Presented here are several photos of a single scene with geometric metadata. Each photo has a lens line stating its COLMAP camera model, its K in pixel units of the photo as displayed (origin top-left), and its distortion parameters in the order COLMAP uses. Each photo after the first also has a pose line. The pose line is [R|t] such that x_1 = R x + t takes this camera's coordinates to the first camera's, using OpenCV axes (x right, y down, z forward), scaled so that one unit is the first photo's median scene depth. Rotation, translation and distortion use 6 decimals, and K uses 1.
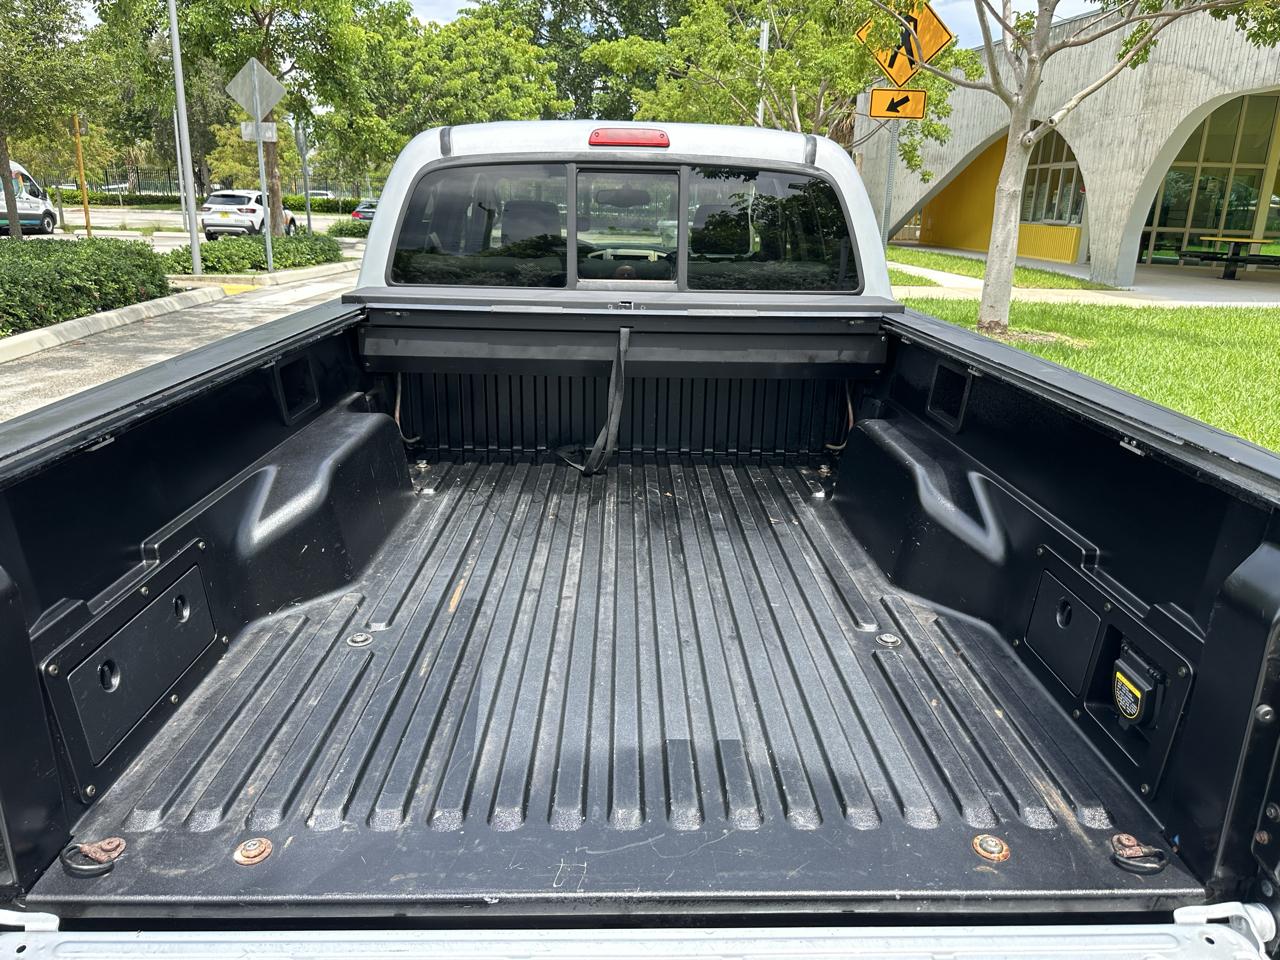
lens RADIAL K [[915.7, 0, 646.4], [0, 915.7, 469.7], [0, 0, 1]] dist [0.015126, -0.026635]
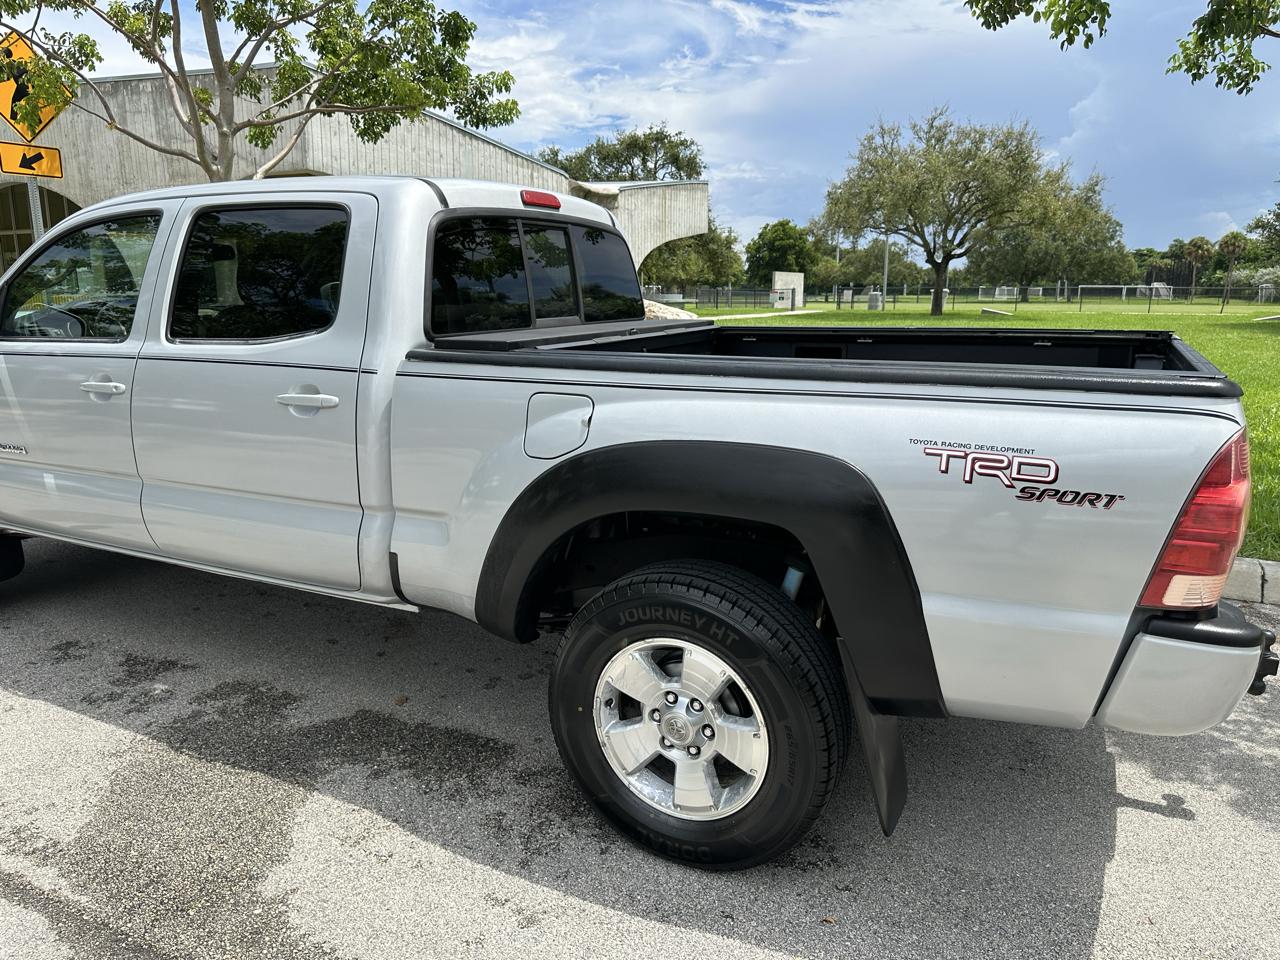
lens RADIAL K [[915.7, 0, 633.7], [0, 915.7, 481.1], [0, 0, 1]] dist [0.015126, -0.026635]
pose [[0.470860, -0.211679, 0.856436, -0.186900], [0.261126, 0.960728, 0.093892, -0.016360], [-0.842677, 0.179428, 0.507643, 0.064445]]
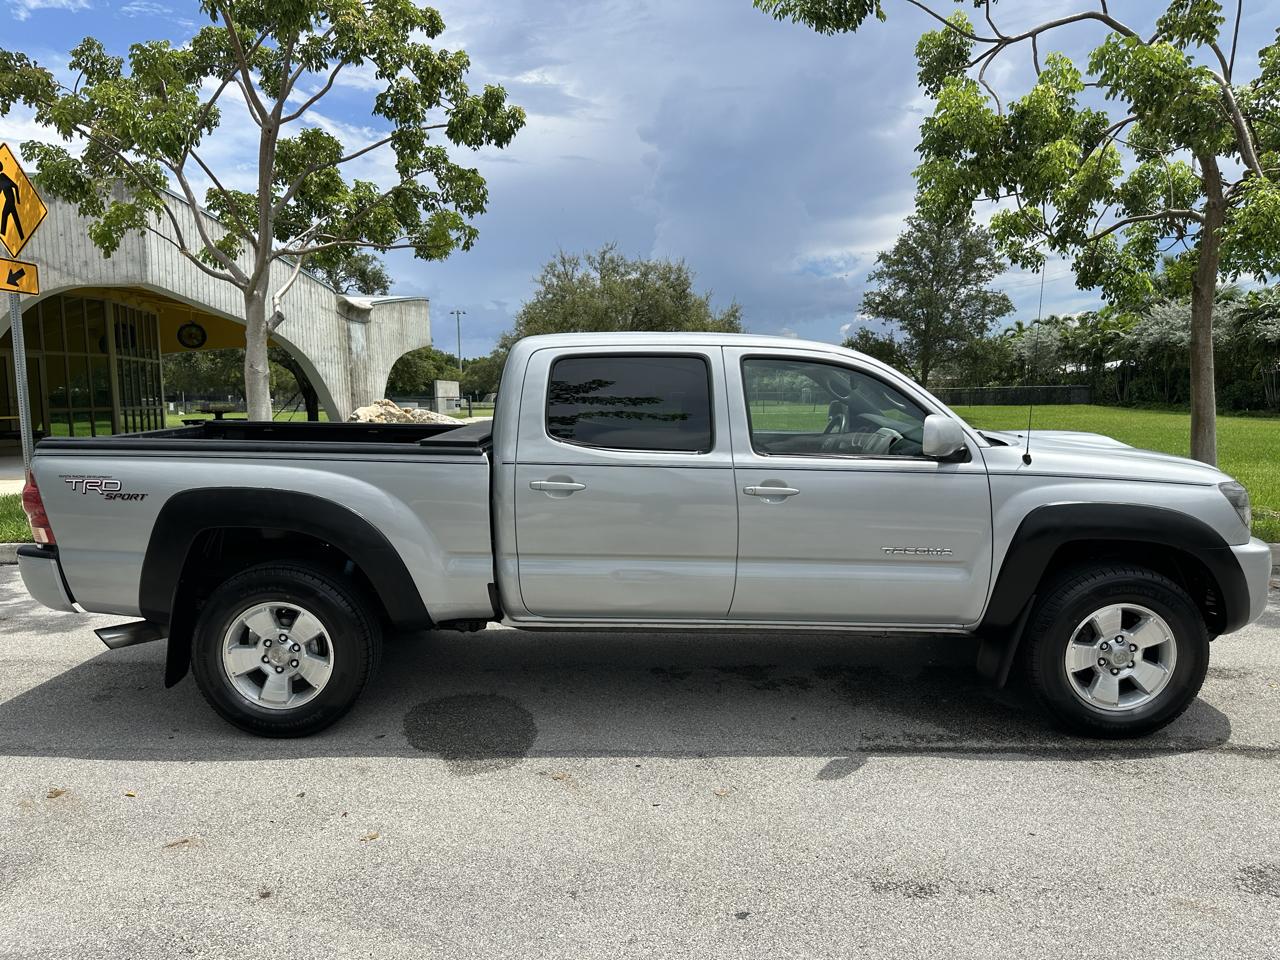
lens RADIAL K [[913.4, 0, 645.6], [0, 913.4, 483.9], [0, 0, 1]] dist [0.026282, -0.044158]
pose [[0.046553, -0.130542, 0.990349, -0.367708], [0.295422, 0.948875, 0.111189, -0.090358], [-0.954232, 0.287395, 0.082738, 0.280558]]
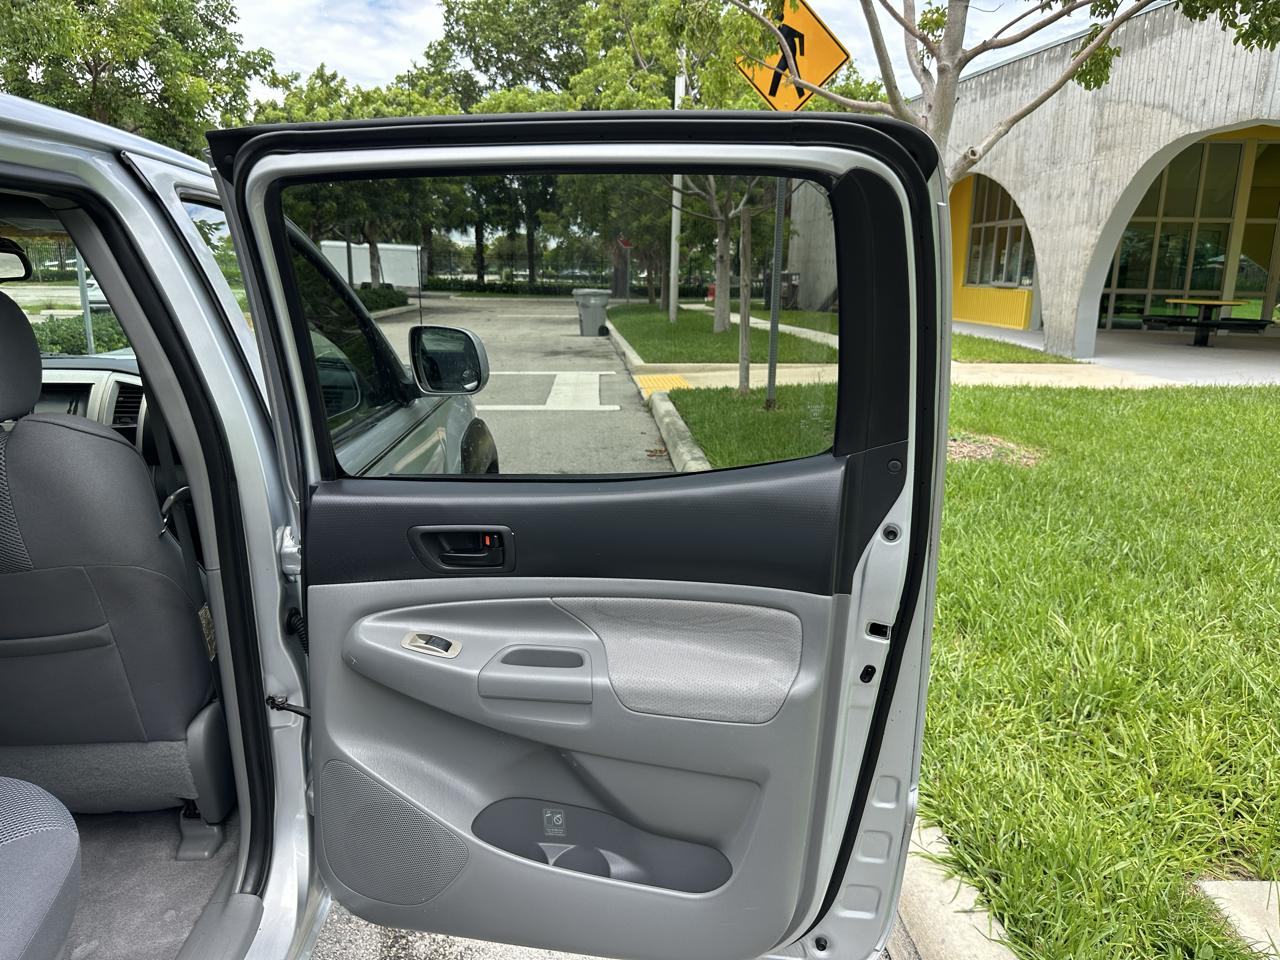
lens RADIAL K [[915.7, 0, 640.1], [0, 915.7, 479.5], [0, 0, 1]] dist [0.015126, -0.026635]
pose [[0.999459, -0.021495, 0.024886, 0.082949], [0.022894, 0.998090, -0.057374, -0.047335], [-0.023606, 0.057913, 0.998043, 0.160526]]
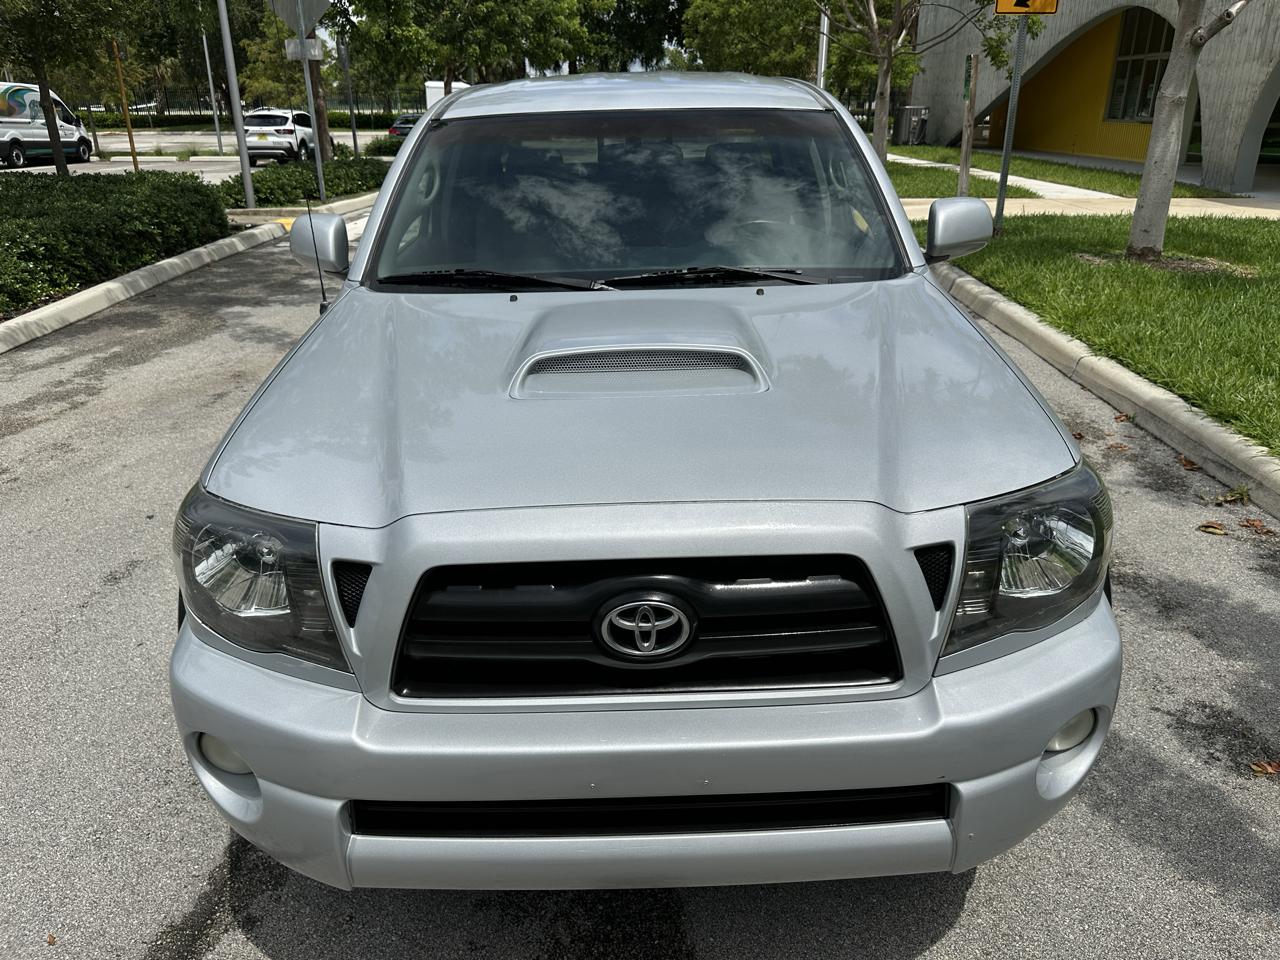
lens RADIAL K [[915.7, 0, 645.4], [0, 915.7, 469.1], [0, 0, 1]] dist [0.015126, -0.026635]
pose [[0.999067, -0.016460, -0.039927, -0.044392], [0.020168, 0.995339, 0.094307, -0.022987], [0.038189, -0.095024, 0.994742, 0.038702]]
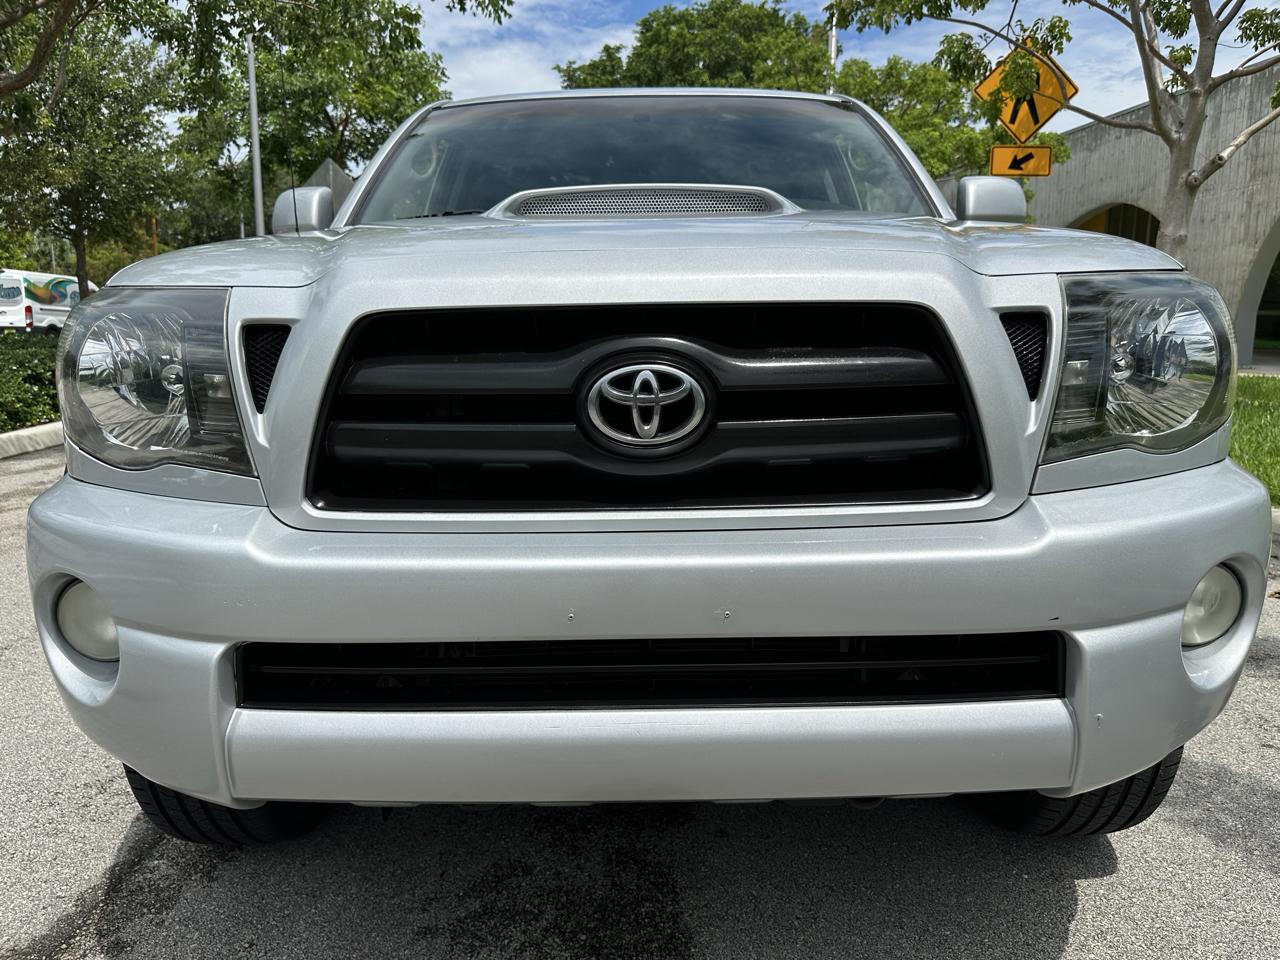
lens RADIAL K [[915.7, 0, 643.8], [0, 915.7, 482.9], [0, 0, 1]] dist [0.015126, -0.026635]
pose [[0.998877, -0.012867, -0.045608, -0.045466], [0.007797, 0.993940, -0.109647, 0.016132], [0.046742, 0.109168, 0.992924, 0.061223]]
